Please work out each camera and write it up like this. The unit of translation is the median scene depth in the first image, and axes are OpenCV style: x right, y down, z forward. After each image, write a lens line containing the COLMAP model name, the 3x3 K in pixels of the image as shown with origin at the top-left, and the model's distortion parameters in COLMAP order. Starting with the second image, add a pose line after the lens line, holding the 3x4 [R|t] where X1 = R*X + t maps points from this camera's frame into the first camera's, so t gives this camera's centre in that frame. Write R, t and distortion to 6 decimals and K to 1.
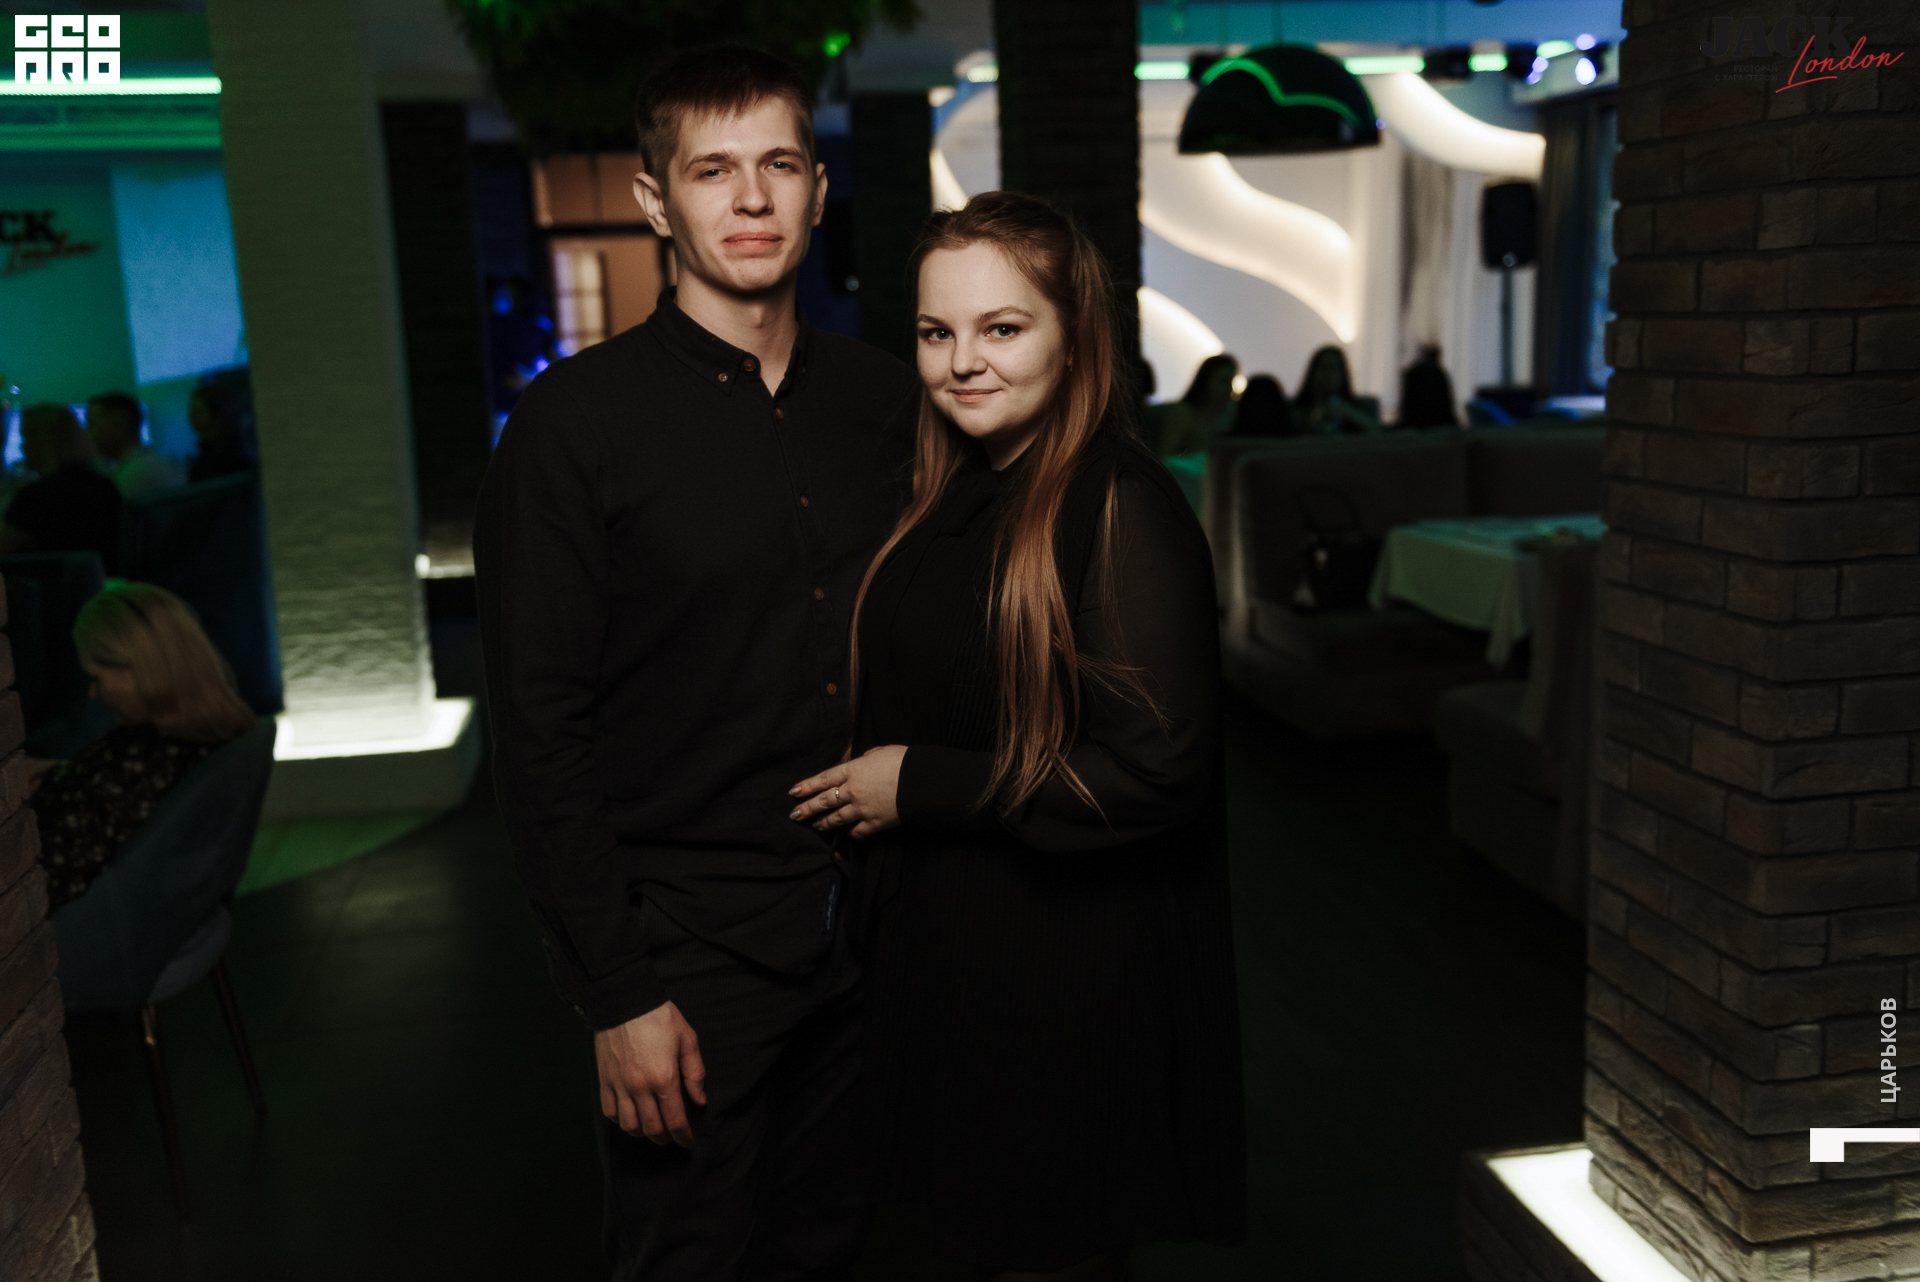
lens RADIAL K [[1787.8, 0, 788.1], [0, 1787.8, 687.1], [0, 0, 1]] dist [0.013492, 0.000000]
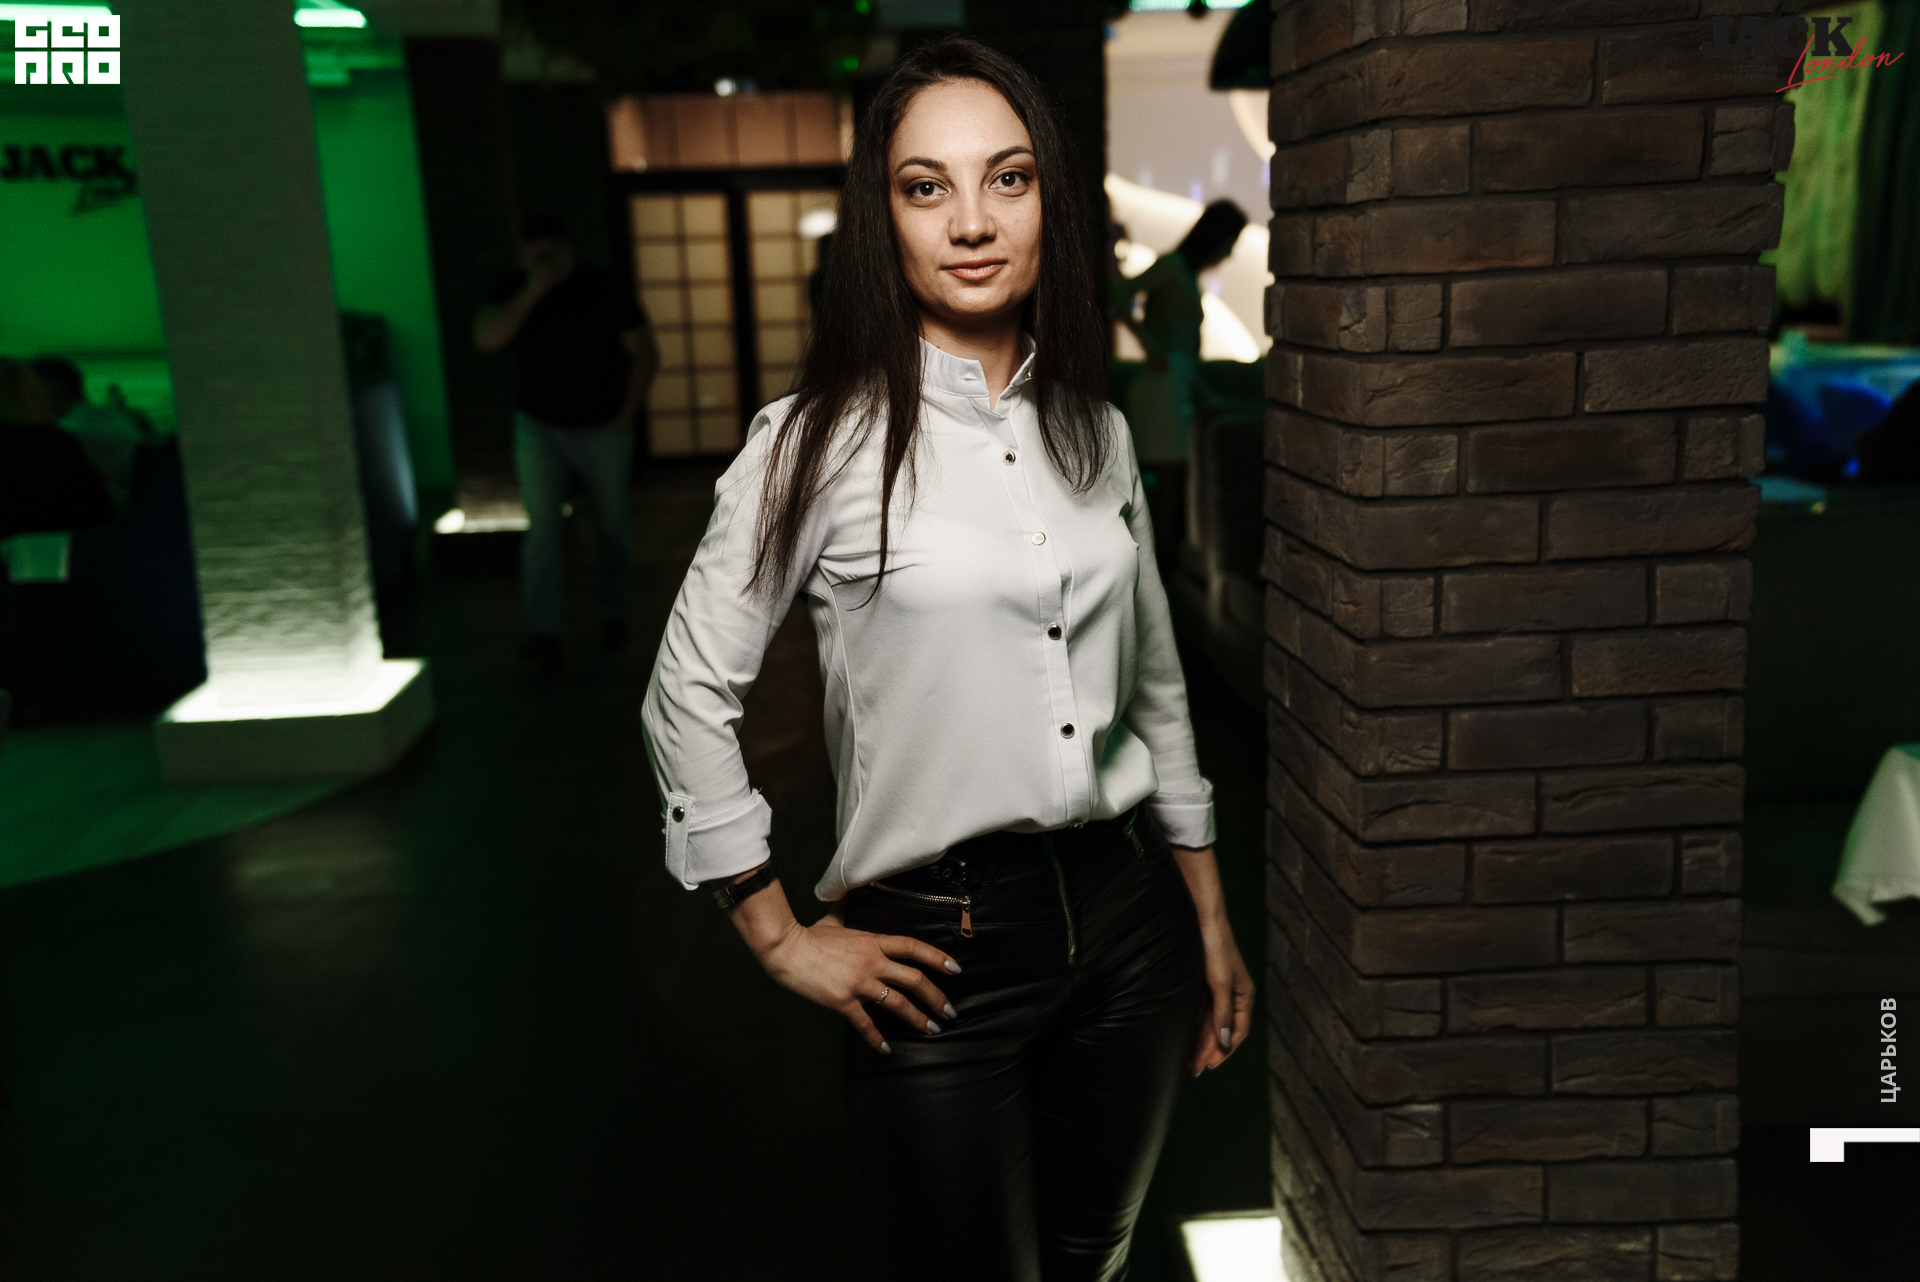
lens RADIAL K [[1787.8, 0, 864.2], [0, 1787.8, 643.7], [0, 0, 1]] dist [0.013492, 0.000000]
pose [[0.994905, 0.026012, -0.097402, 0.380184], [-0.025330, 0.999645, 0.008239, -0.033239], [0.097582, -0.005730, 0.995211, 0.121912]]
